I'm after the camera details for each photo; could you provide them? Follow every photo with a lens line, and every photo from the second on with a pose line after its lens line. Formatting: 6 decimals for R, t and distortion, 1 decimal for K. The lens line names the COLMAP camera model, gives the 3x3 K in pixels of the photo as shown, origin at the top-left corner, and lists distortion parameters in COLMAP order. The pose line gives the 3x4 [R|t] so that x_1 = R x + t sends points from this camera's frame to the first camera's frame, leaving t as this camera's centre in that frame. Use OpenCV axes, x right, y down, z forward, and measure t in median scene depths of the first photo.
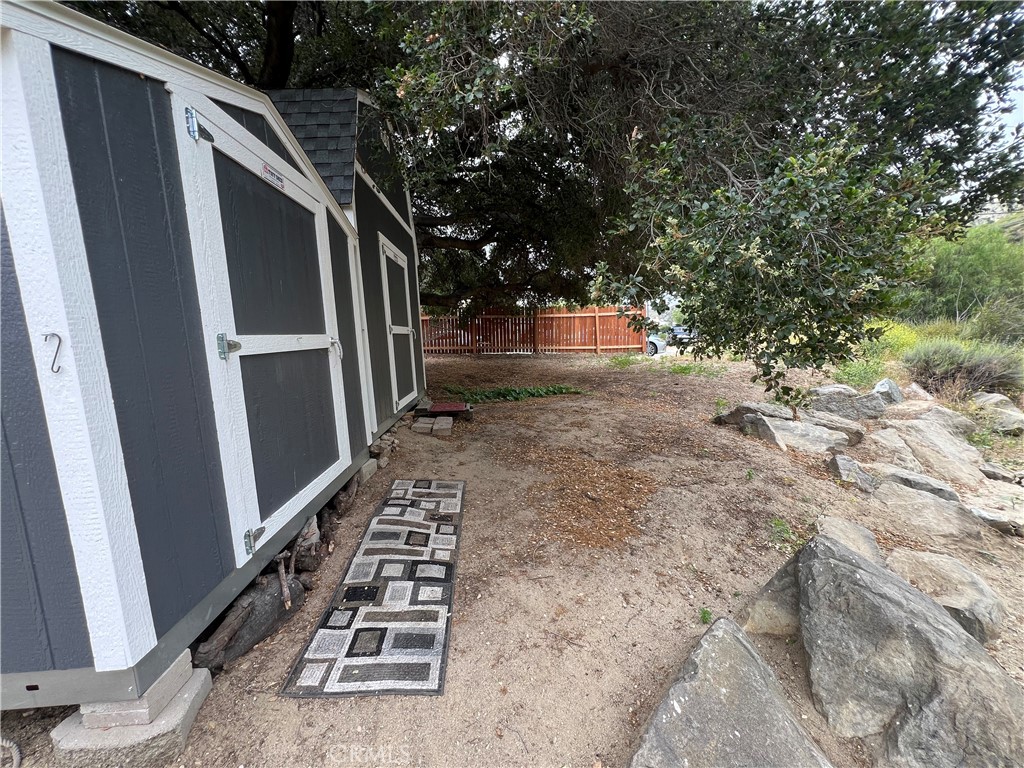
lens RADIAL K [[412.1, 0, 511.1], [0, 412.1, 383.1], [0, 0, 1]] dist [-0.004677, 0.001184]
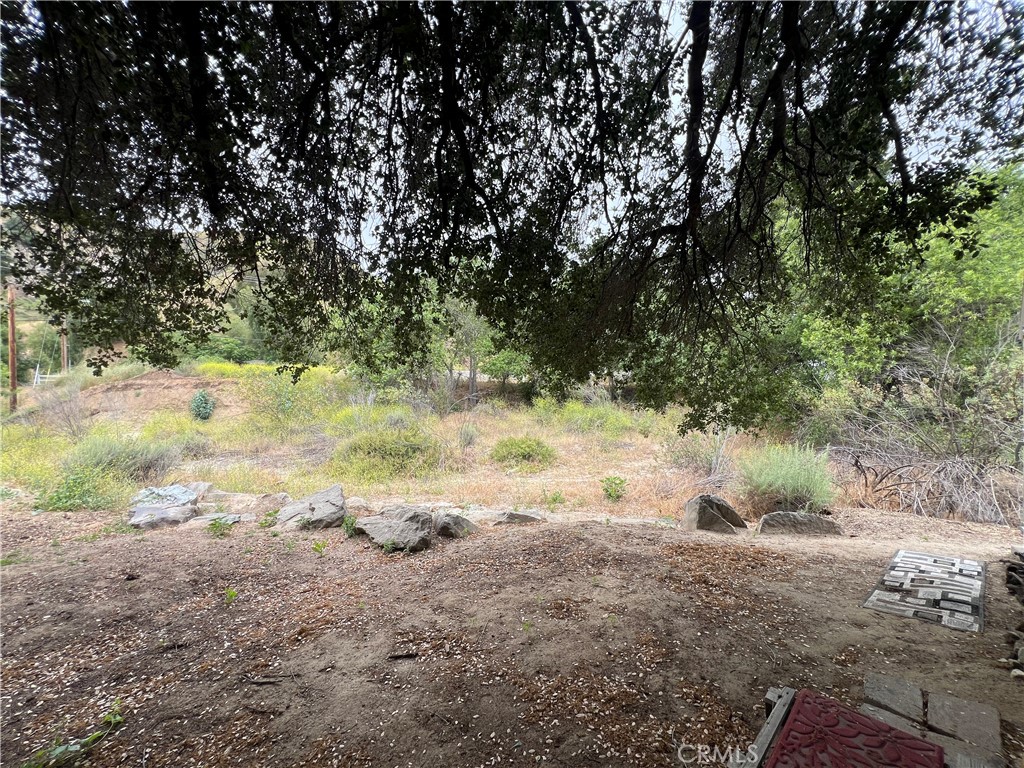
lens RADIAL K [[409.7, 0, 510.2], [0, 409.7, 383.9], [0, 0, 1]] dist [-0.002997, 0.000522]
pose [[-0.602651, 0.044378, 0.796770, -0.506088], [0.124375, 0.991474, 0.038850, -0.474440], [-0.788253, 0.122511, -0.603032, 2.770297]]
